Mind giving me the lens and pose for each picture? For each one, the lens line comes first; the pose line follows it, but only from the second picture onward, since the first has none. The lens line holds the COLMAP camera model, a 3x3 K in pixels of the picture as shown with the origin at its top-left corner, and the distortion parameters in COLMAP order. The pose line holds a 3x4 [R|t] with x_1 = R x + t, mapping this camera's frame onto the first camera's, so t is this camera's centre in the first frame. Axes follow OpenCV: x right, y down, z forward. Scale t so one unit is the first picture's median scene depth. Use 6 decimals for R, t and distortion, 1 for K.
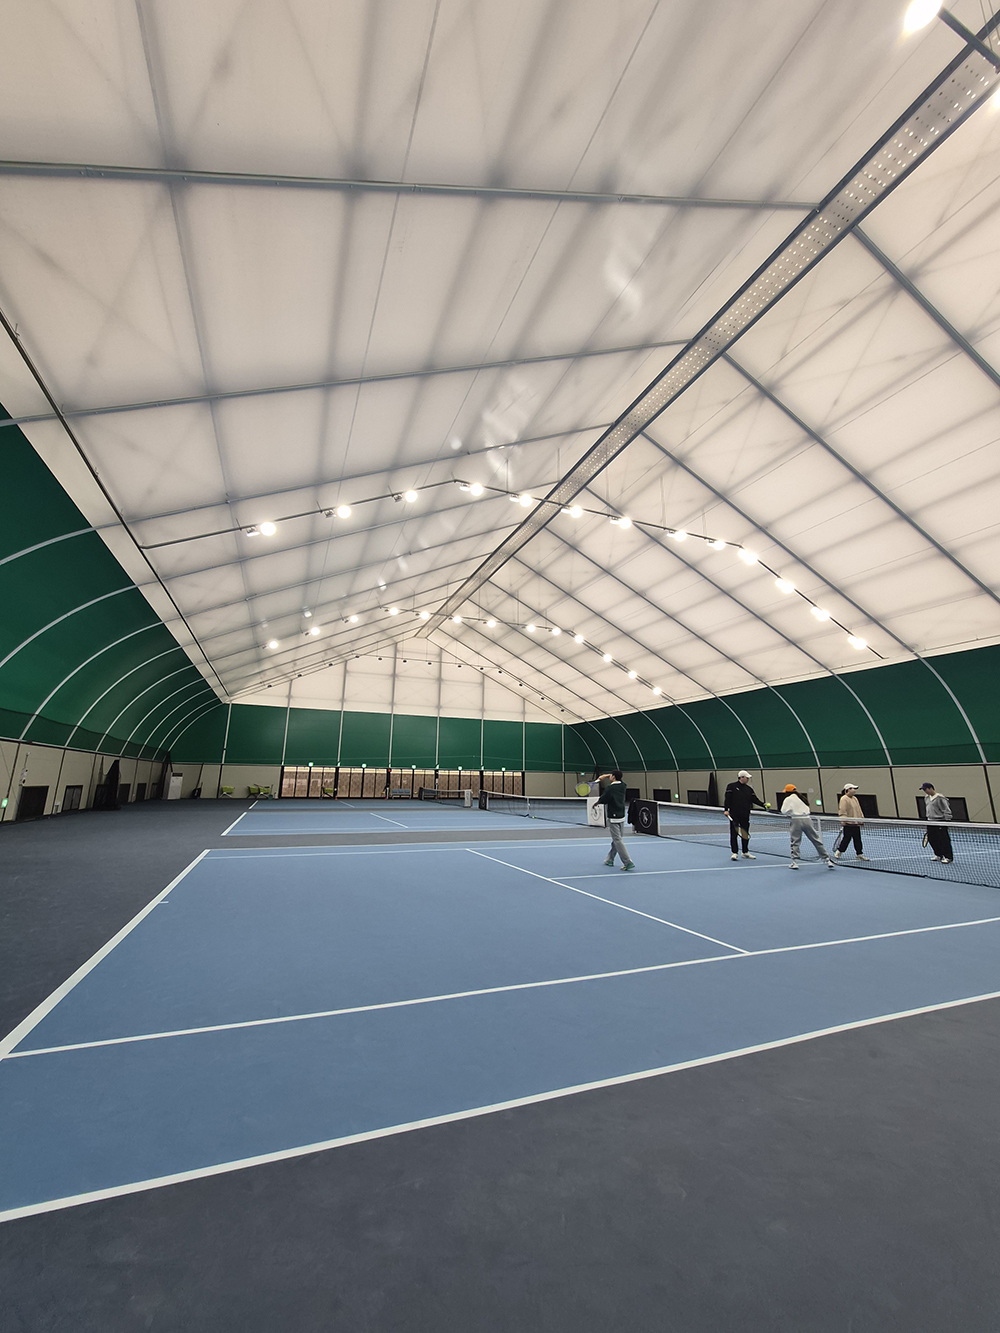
lens RADIAL K [[522.8, 0, 501.7], [0, 522.8, 659.1], [0, 0, 1]] dist [-0.001093, -0.000001]
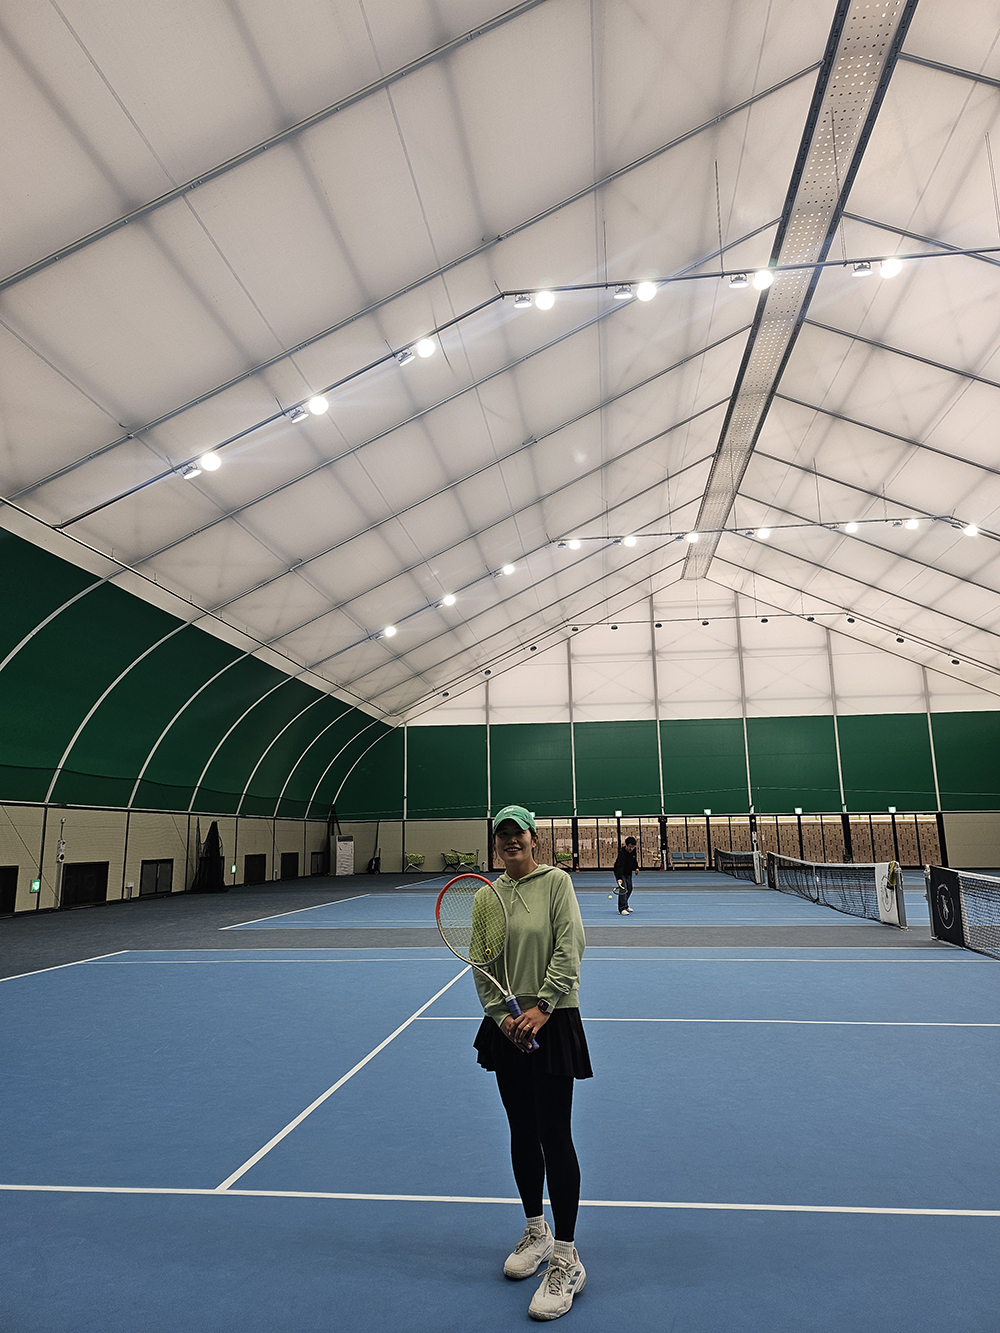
lens RADIAL K [[919.5, 0, 499.1], [0, 919.5, 654.3], [0, 0, 1]] dist [0.074518, -0.077547]
pose [[0.877193, -0.122031, -0.464372, 0.129723], [0.137205, 0.990542, -0.001125, 0.013222], [0.460117, -0.062727, 0.885639, 0.047069]]
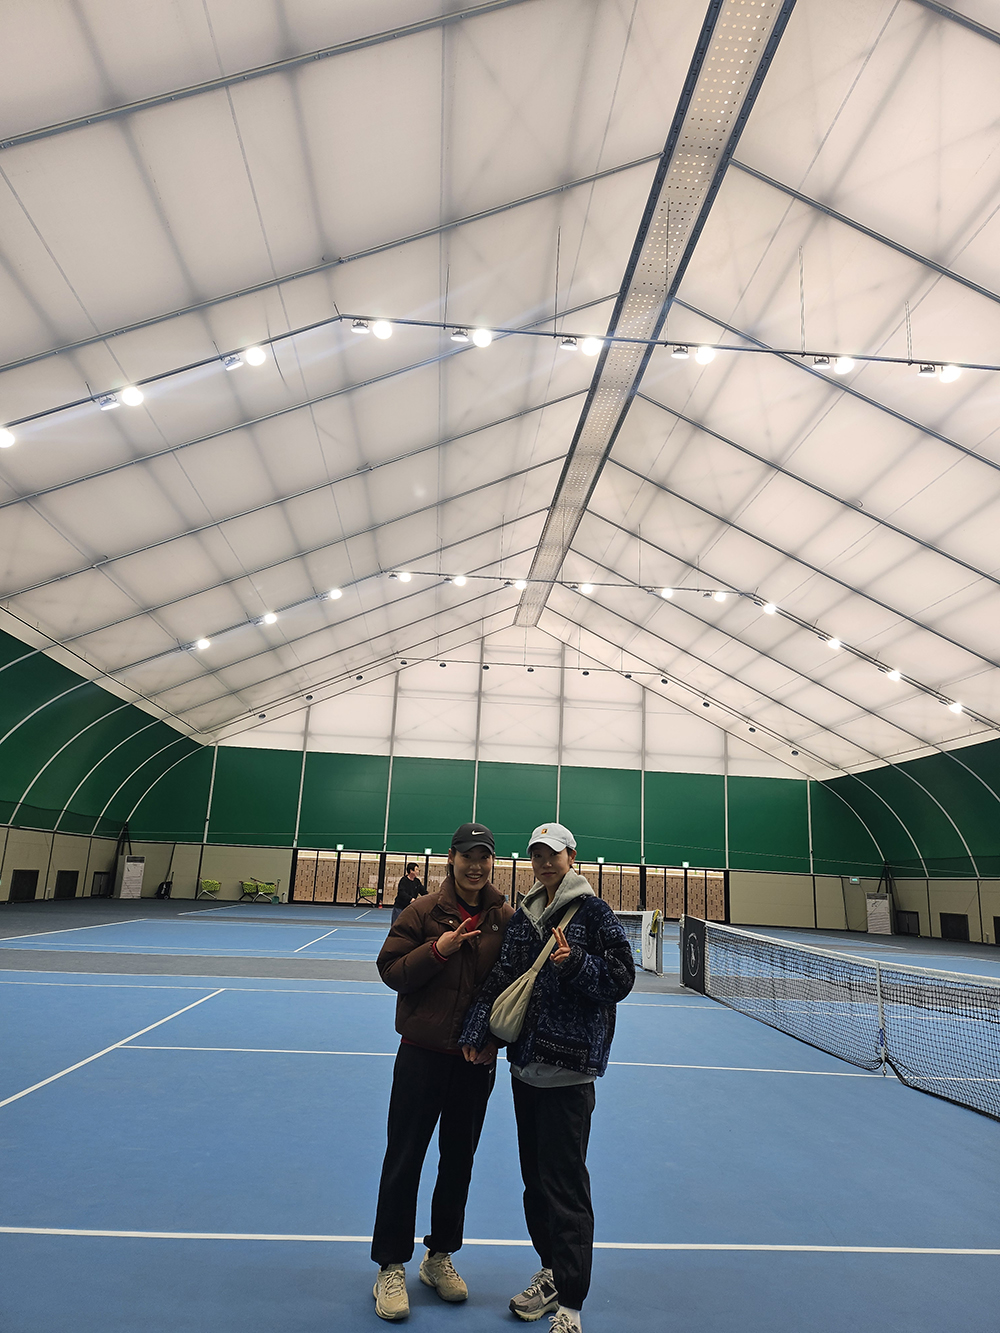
lens RADIAL K [[919.5, 0, 499.1], [0, 919.5, 654.3], [0, 0, 1]] dist [0.074518, -0.077547]
pose [[0.951801, -0.043420, -0.303627, 0.143934], [0.037471, 0.998975, -0.025393, 0.016974], [0.304418, 0.012792, 0.952453, 0.054373]]
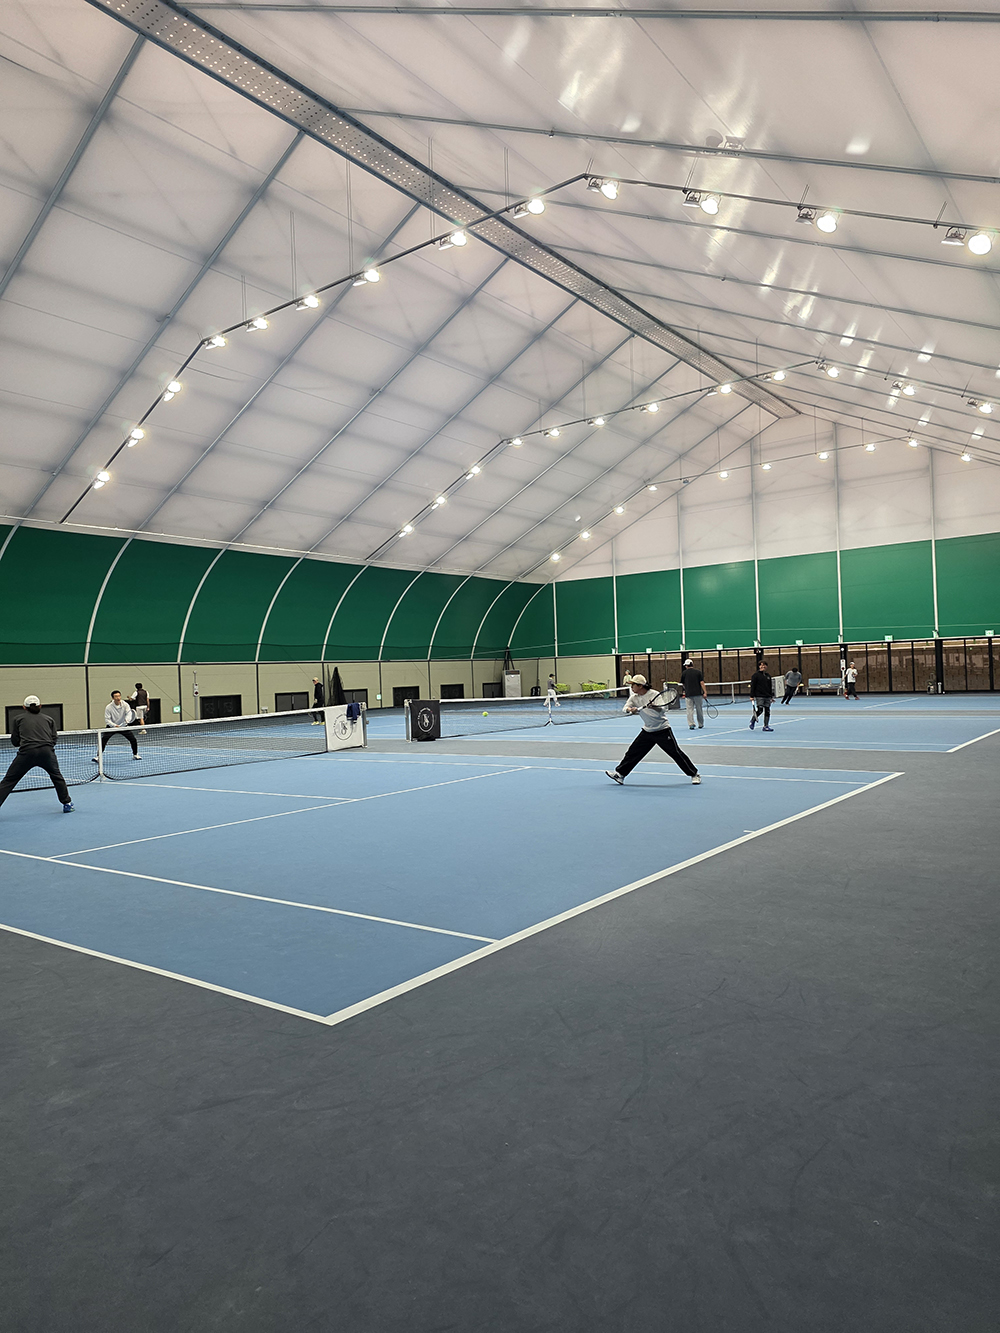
lens RADIAL K [[892.0, 0, 499.4], [0, 892.0, 668.9], [0, 0, 1]] dist [0.048615, -0.004181]
pose [[0.505944, -0.041112, -0.861586, 0.612882], [0.239934, 0.966150, 0.094794, 0.065196], [0.828524, -0.254684, 0.498682, 0.232253]]
